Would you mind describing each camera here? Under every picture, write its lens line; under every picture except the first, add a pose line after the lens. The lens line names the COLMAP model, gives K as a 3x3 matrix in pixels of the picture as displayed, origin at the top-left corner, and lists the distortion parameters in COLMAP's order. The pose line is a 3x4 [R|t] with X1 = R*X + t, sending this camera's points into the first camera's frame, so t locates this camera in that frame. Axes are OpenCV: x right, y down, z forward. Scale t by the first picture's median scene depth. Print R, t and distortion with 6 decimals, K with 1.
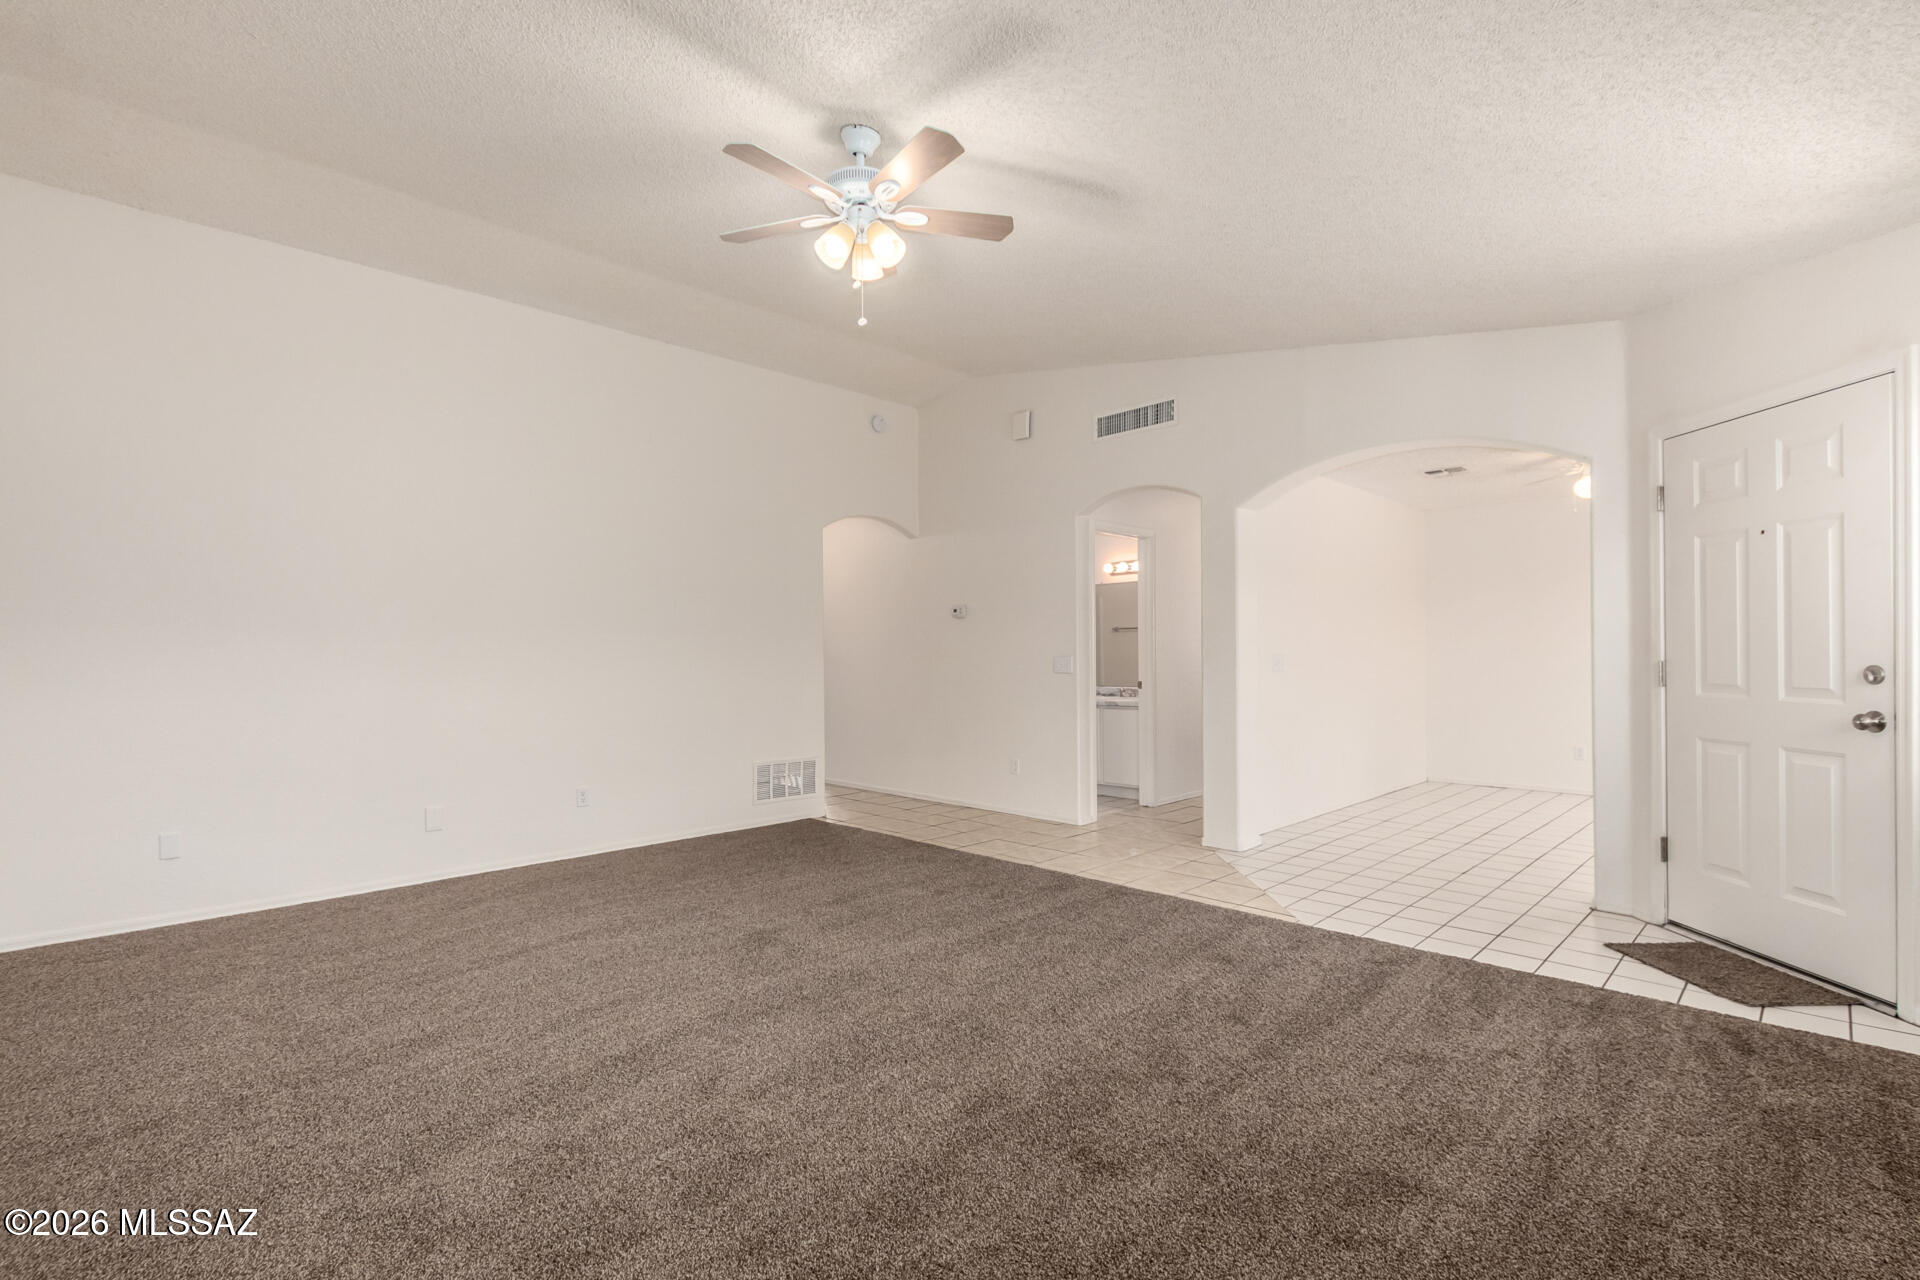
lens RADIAL K [[886.6, 0, 989.2], [0, 886.6, 648.3], [0, 0, 1]] dist [0.000930, -0.000159]
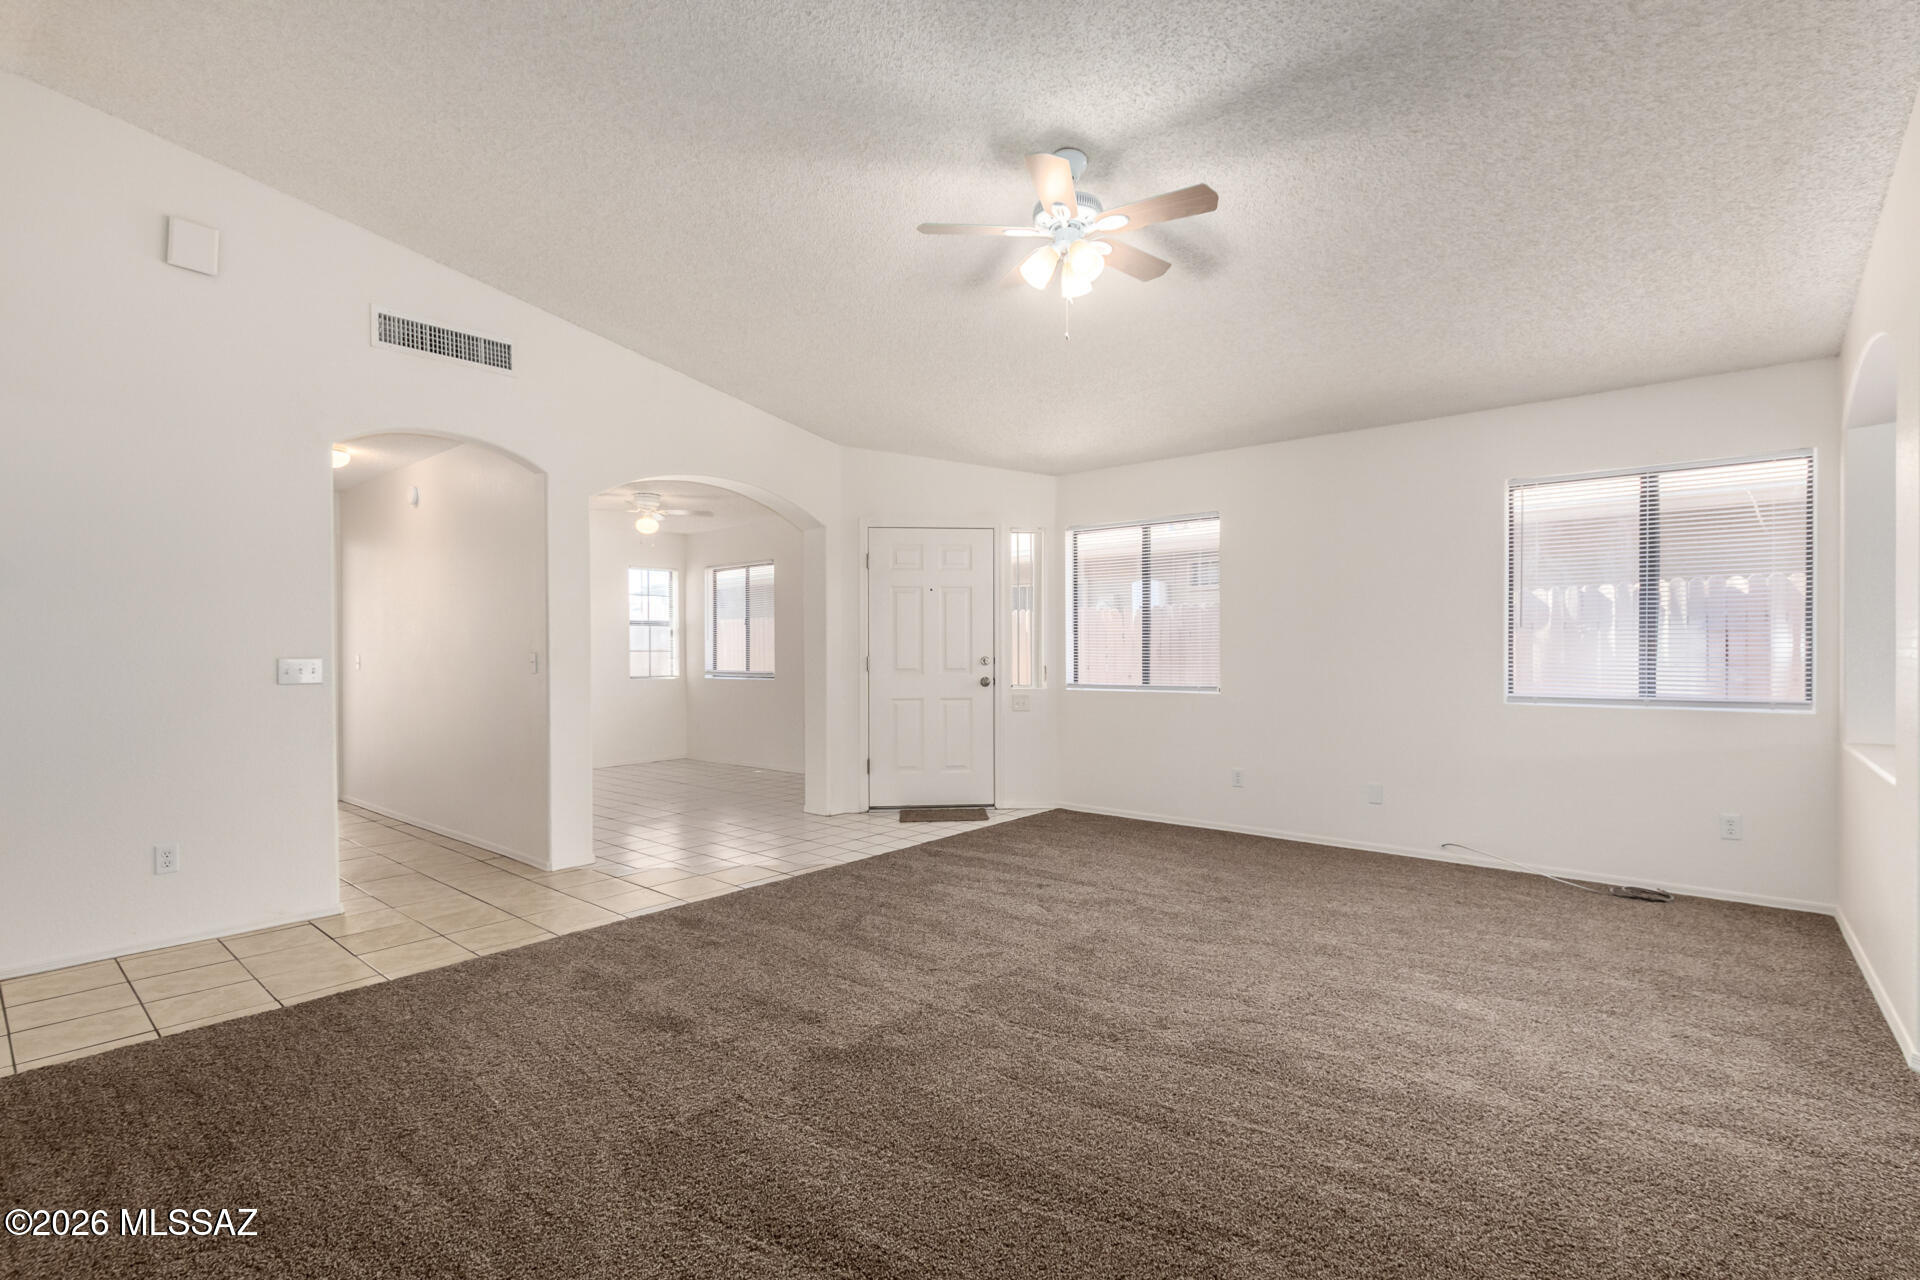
lens RADIAL K [[859.6, 0, 964.0], [0, 859.6, 650.1], [0, 0, 1]] dist [0.000157, 0.000015]
pose [[-0.063492, 0.008516, 0.997946, -1.047268], [0.000648, 0.999964, -0.008492, 0.018598], [-0.997982, 0.000107, -0.063496, 1.069100]]
